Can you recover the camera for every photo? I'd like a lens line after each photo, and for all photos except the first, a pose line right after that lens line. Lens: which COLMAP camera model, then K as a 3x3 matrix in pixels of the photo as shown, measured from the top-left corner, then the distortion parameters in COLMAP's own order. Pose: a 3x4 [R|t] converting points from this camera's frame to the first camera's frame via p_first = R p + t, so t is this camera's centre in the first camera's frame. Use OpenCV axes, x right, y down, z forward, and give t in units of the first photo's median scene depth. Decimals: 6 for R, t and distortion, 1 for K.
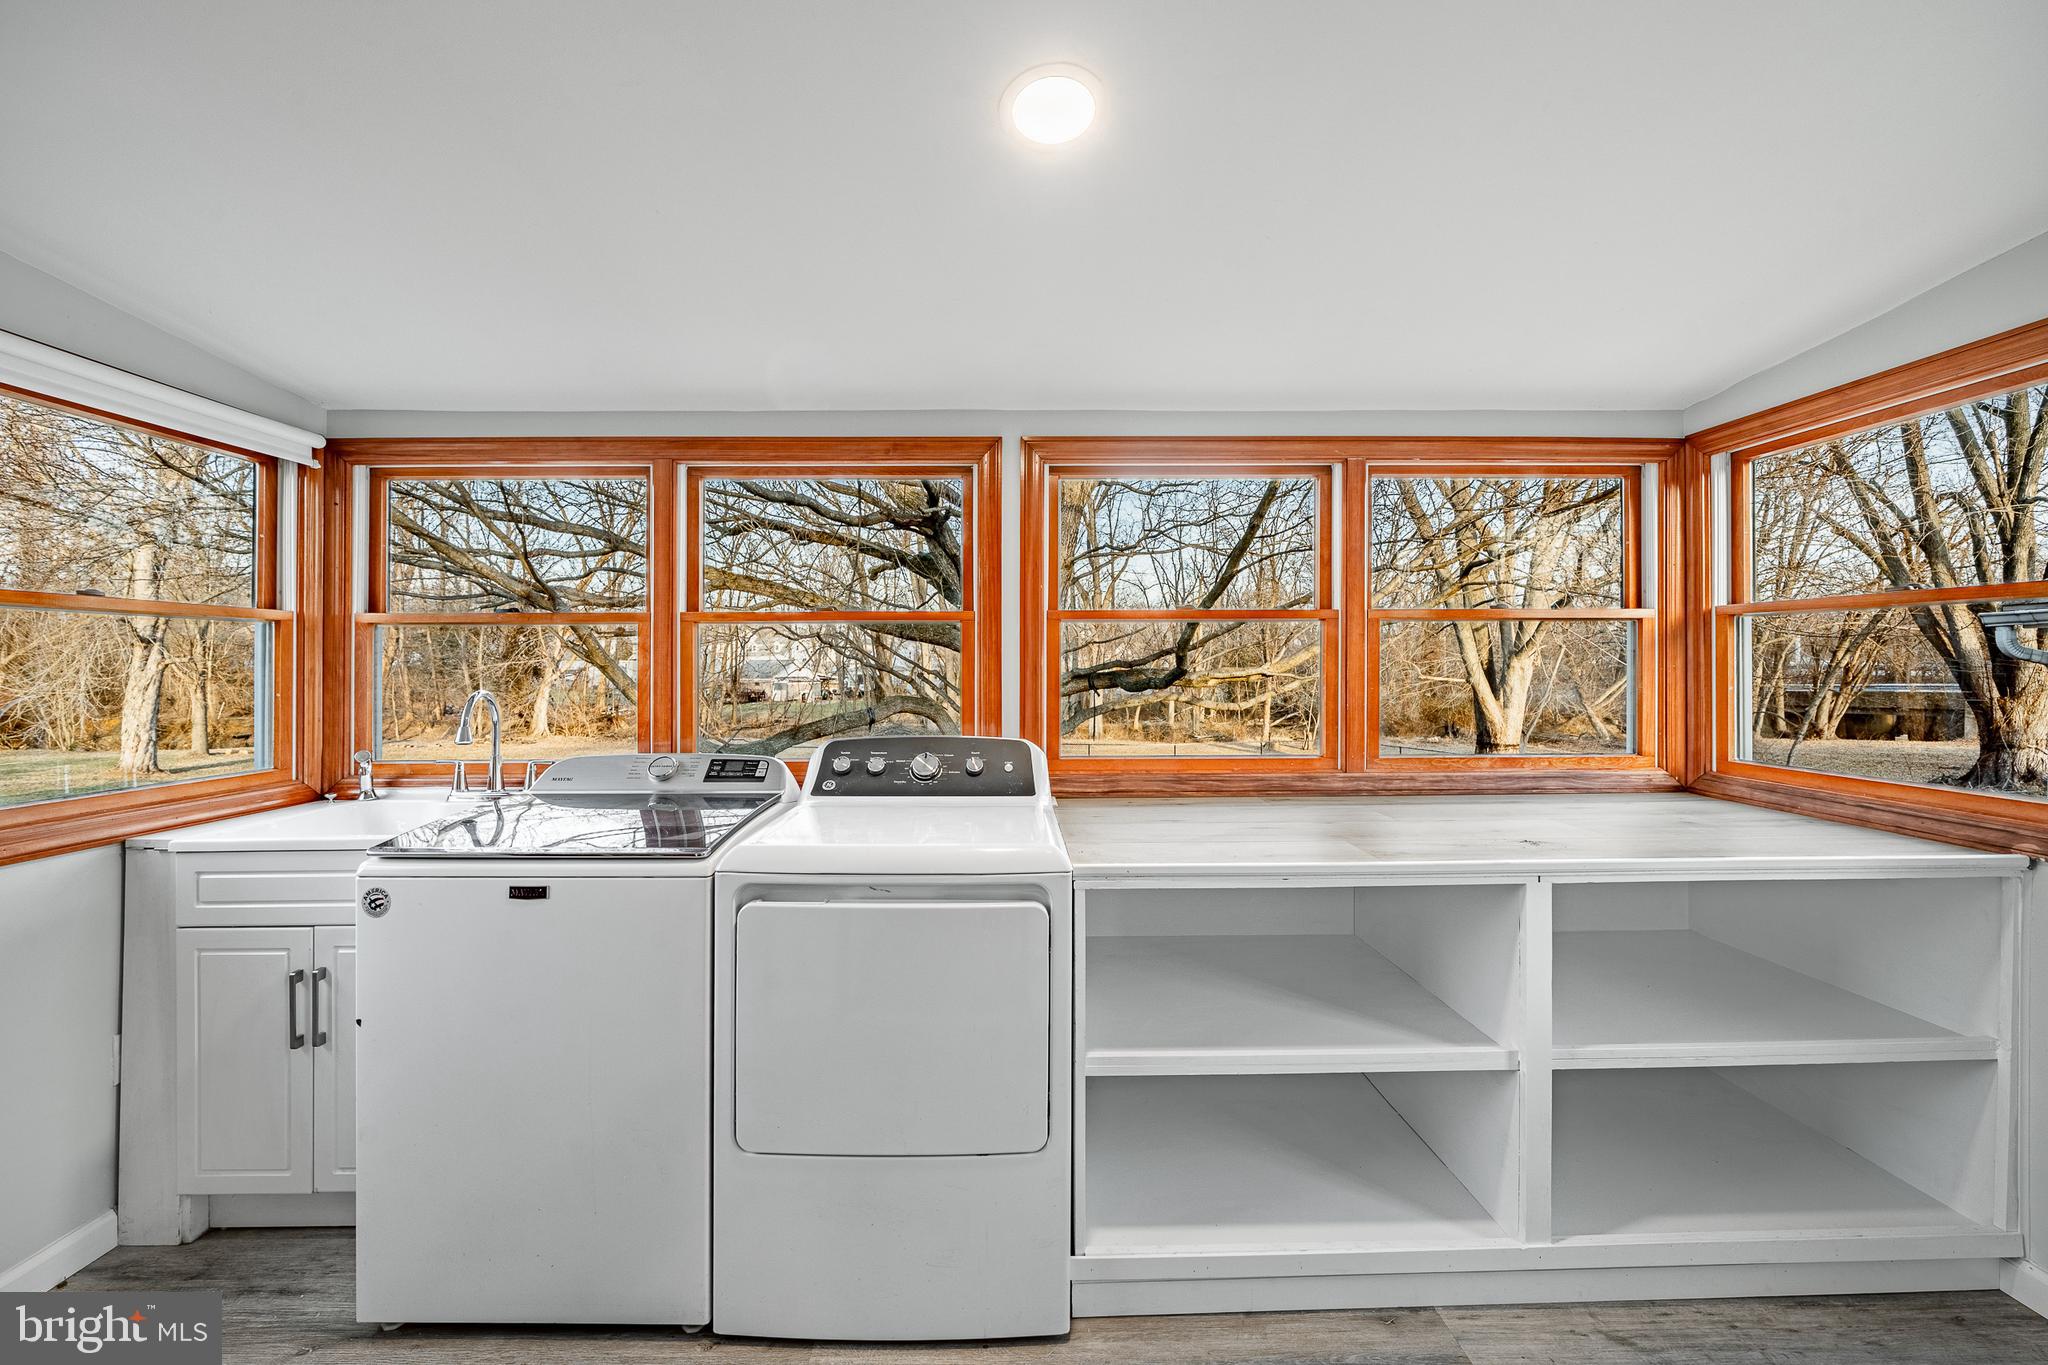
lens RADIAL K [[789.7, 0, 1021.7], [0, 789.7, 660.7], [0, 0, 1]] dist [-0.001718, -0.000603]
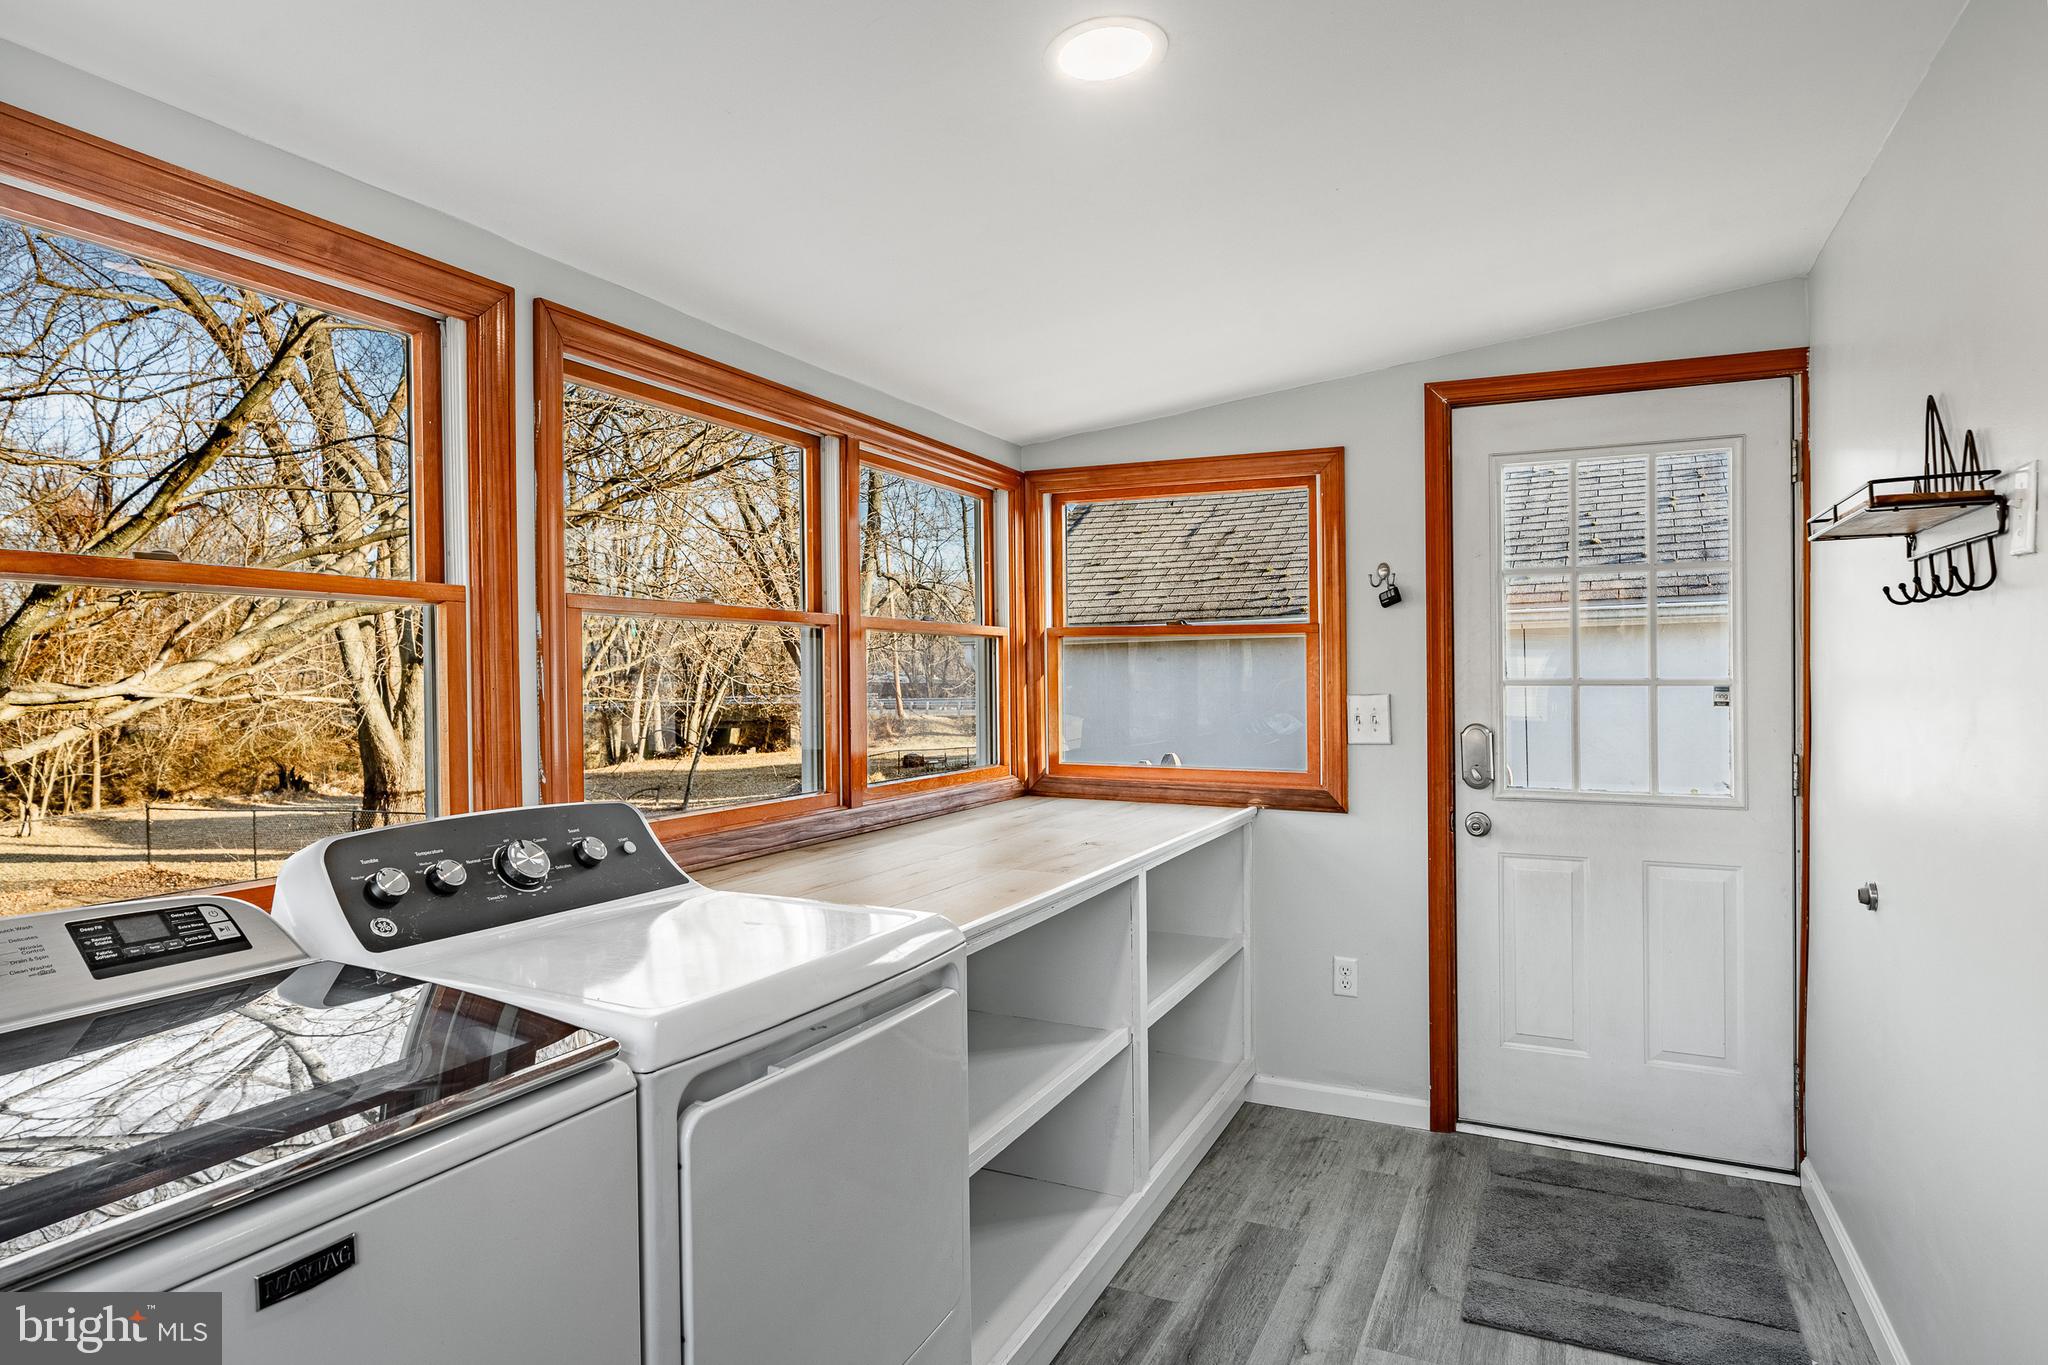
lens RADIAL K [[1144.3, 0, 1115.8], [0, 1144.3, 681.5], [0, 0, 1]] dist [0.002508, 0.000329]
pose [[0.410497, -0.003079, 0.911857, -0.591387], [-0.005424, 0.999968, 0.005818, -0.002197], [-0.911846, -0.007334, 0.410467, 0.245538]]
